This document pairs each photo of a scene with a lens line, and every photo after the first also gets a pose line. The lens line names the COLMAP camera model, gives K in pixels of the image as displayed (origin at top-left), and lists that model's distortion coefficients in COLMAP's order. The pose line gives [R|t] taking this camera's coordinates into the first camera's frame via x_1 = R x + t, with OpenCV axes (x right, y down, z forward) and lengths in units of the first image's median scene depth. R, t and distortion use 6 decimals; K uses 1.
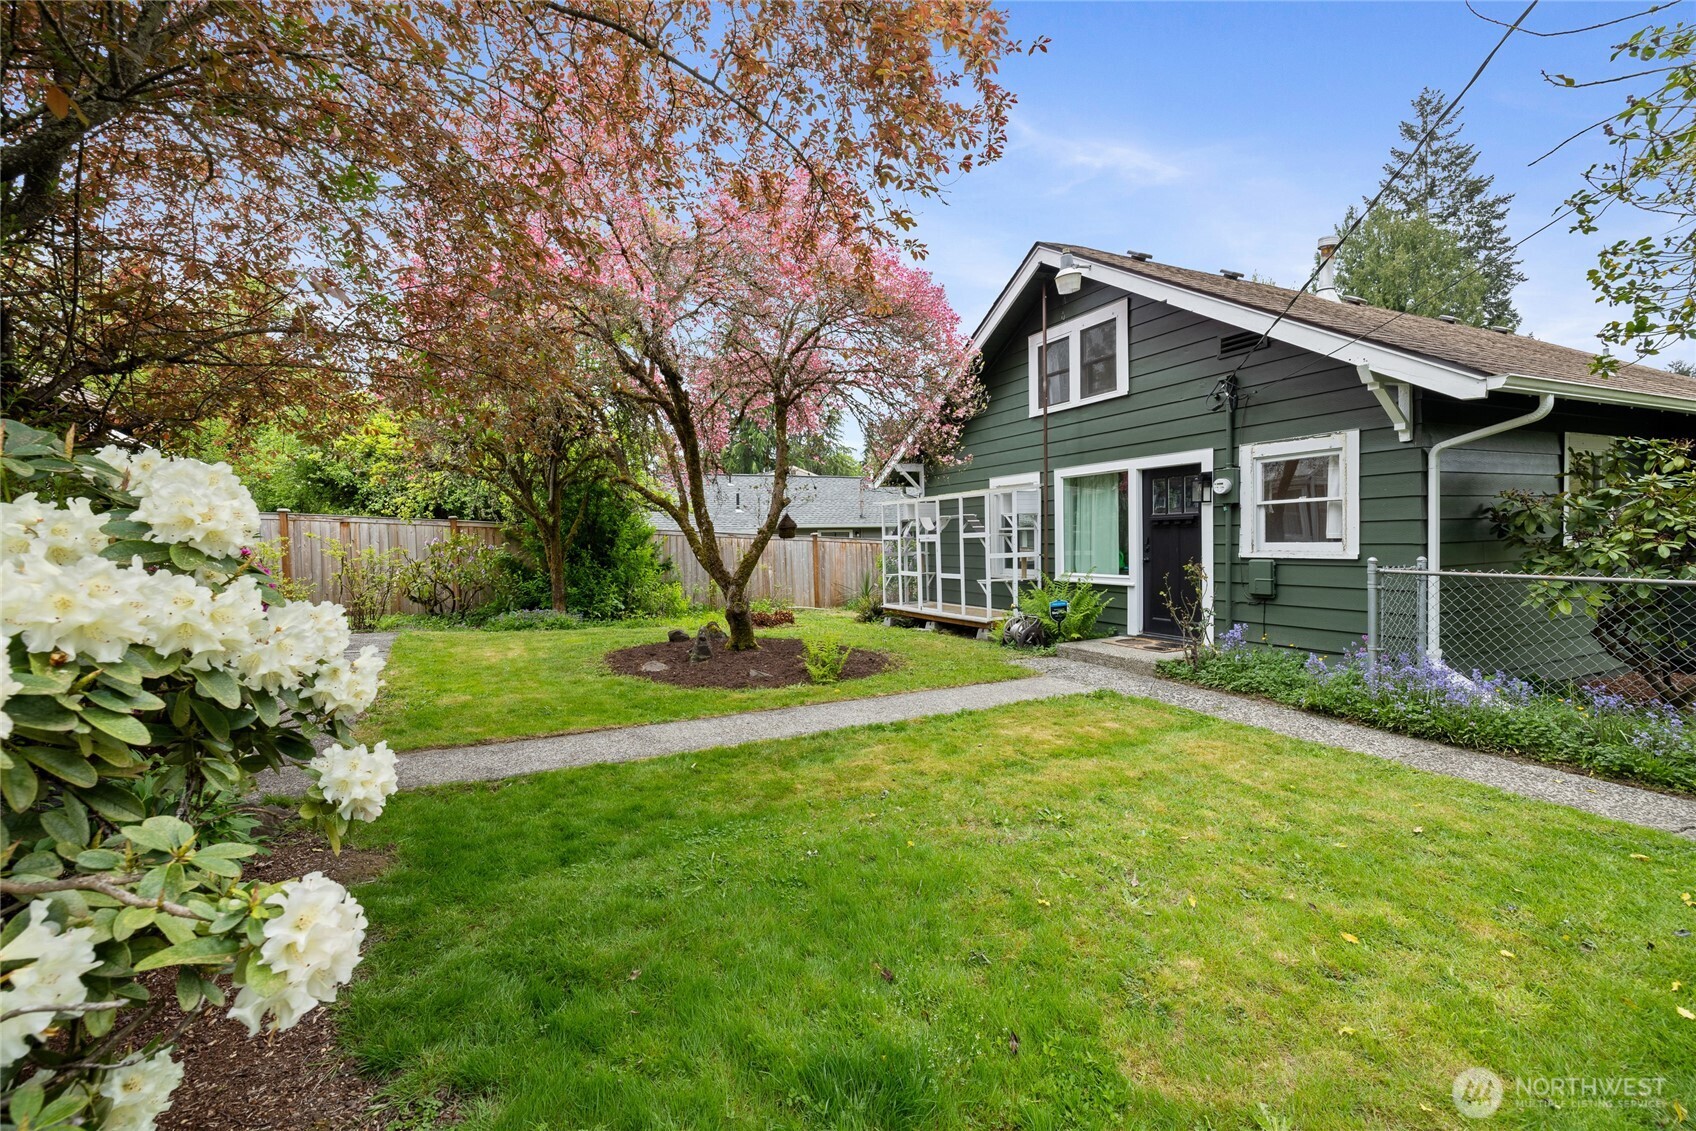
lens RADIAL K [[724.3, 0, 874.9], [0, 724.3, 557.9], [0, 0, 1]] dist [0.000677, 0.001179]
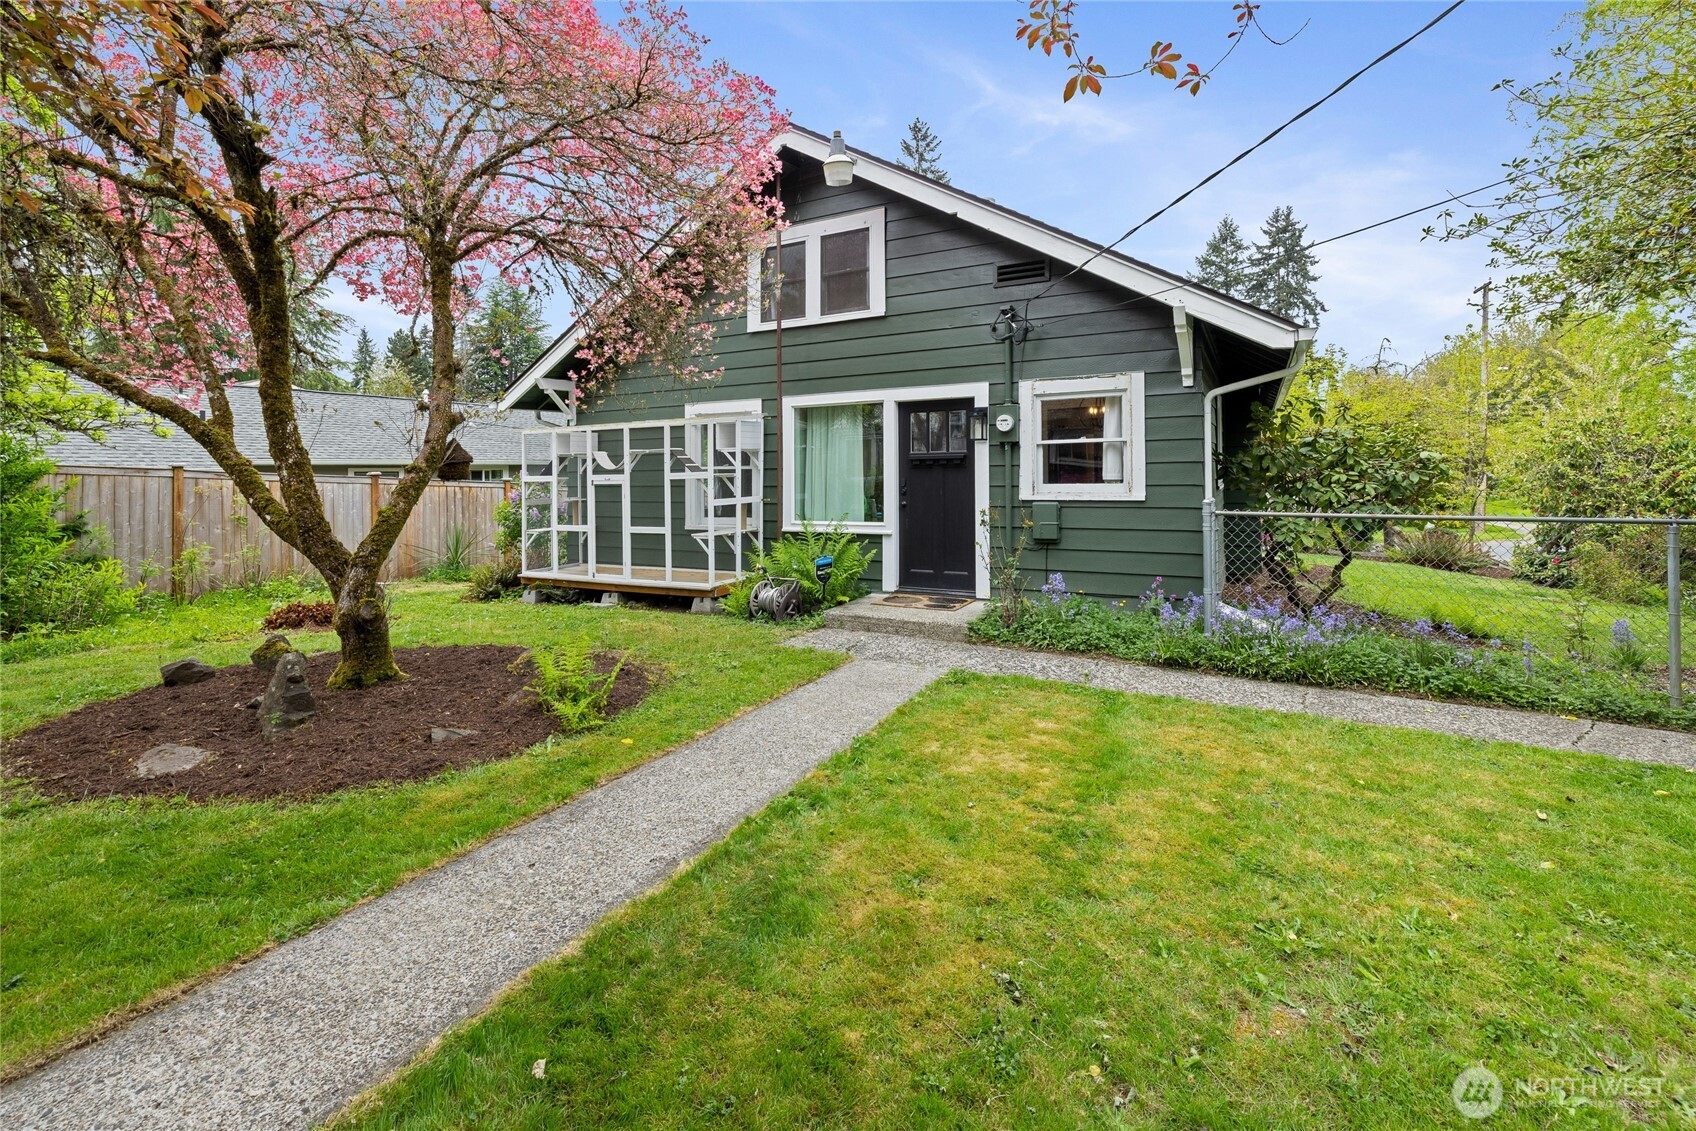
lens RADIAL K [[724.3, 0, 843.9], [0, 724.3, 463.6], [0, 0, 1]] dist [0.000677, 0.001179]
pose [[0.821553, 0.011801, 0.570010, -0.188538], [0.015877, 0.998925, -0.043563, -0.009273], [-0.569911, 0.044839, 0.820482, 0.317852]]
